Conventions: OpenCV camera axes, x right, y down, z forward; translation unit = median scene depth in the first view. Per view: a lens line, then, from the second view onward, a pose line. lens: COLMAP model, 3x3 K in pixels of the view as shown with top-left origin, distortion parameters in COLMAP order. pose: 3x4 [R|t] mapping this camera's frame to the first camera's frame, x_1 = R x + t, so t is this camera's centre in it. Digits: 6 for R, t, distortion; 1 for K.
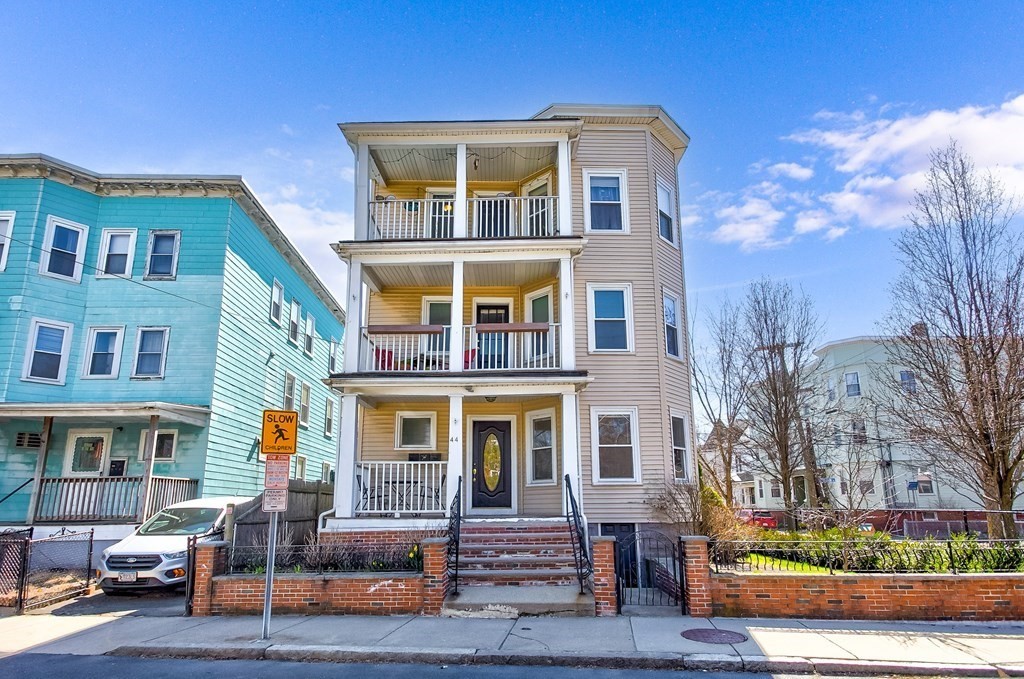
lens RADIAL K [[572.4, 0, 508.9], [0, 572.4, 365.1], [0, 0, 1]] dist [0.037151, -0.021990]
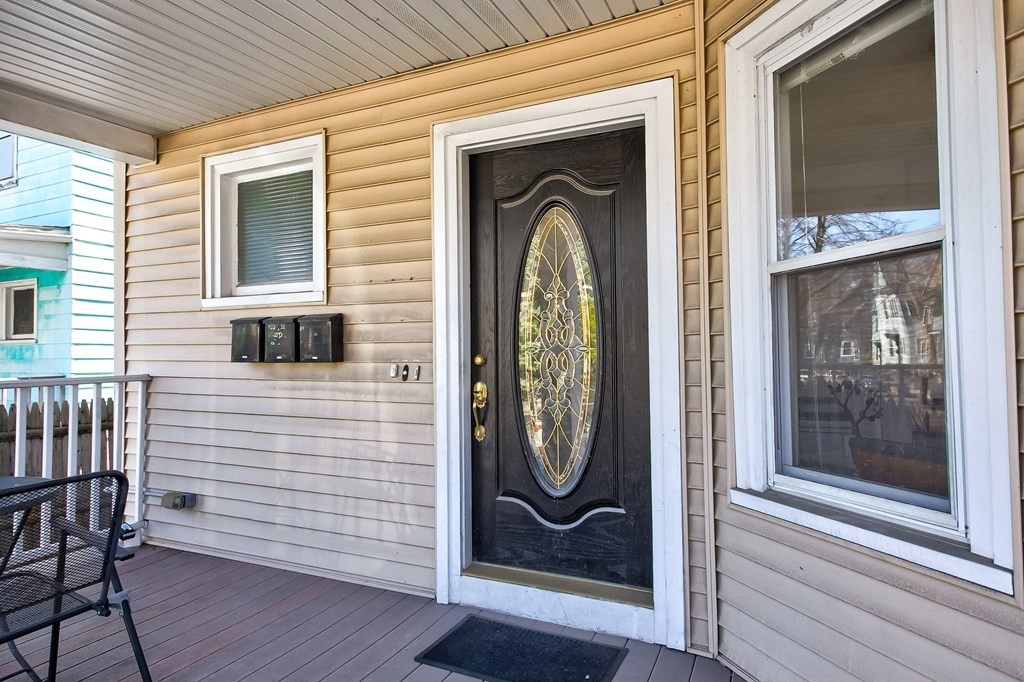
lens RADIAL K [[615.1, 0, 512.0], [0, 615.1, 341.0], [0, 0, 1]] dist [0.001019, -0.000235]
pose [[0.889271, -0.008181, -0.457308, 0.056787], [0.102301, 0.978067, 0.181435, 0.135243], [0.445794, -0.208128, 0.870603, 0.868894]]
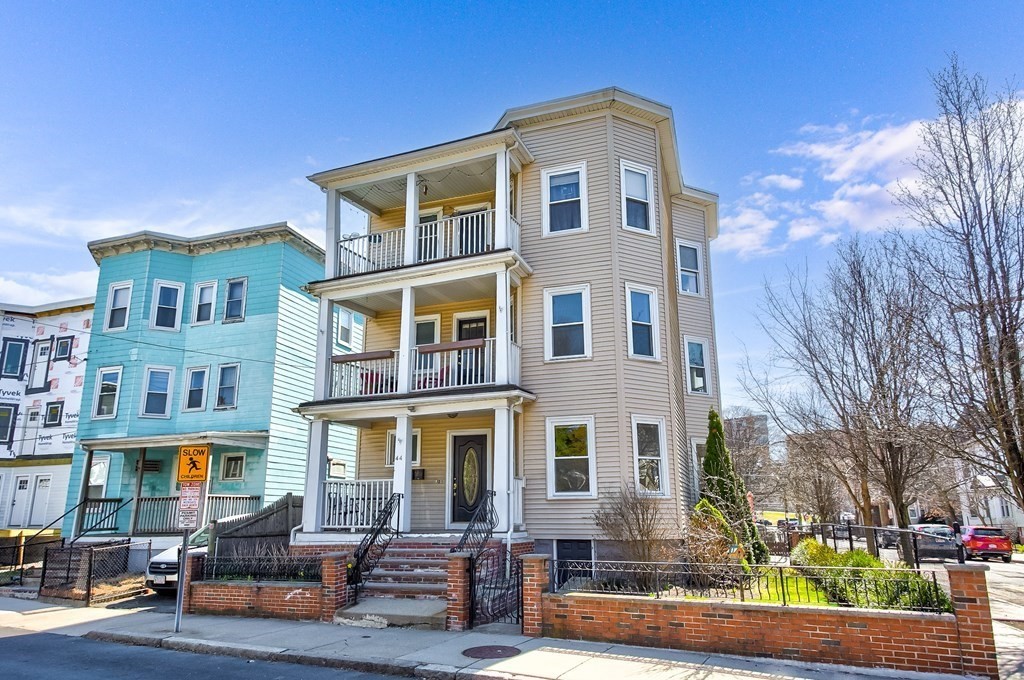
lens RADIAL K [[657.0, 0, 512.0], [0, 657.0, 340.0], [0, 0, 1]] dist [0.085803, -0.052699]
pose [[0.931152, -0.091415, -0.352987, 0.502859], [0.085366, 0.995813, -0.032703, -0.027445], [0.354498, 0.000318, 0.935057, -0.063220]]
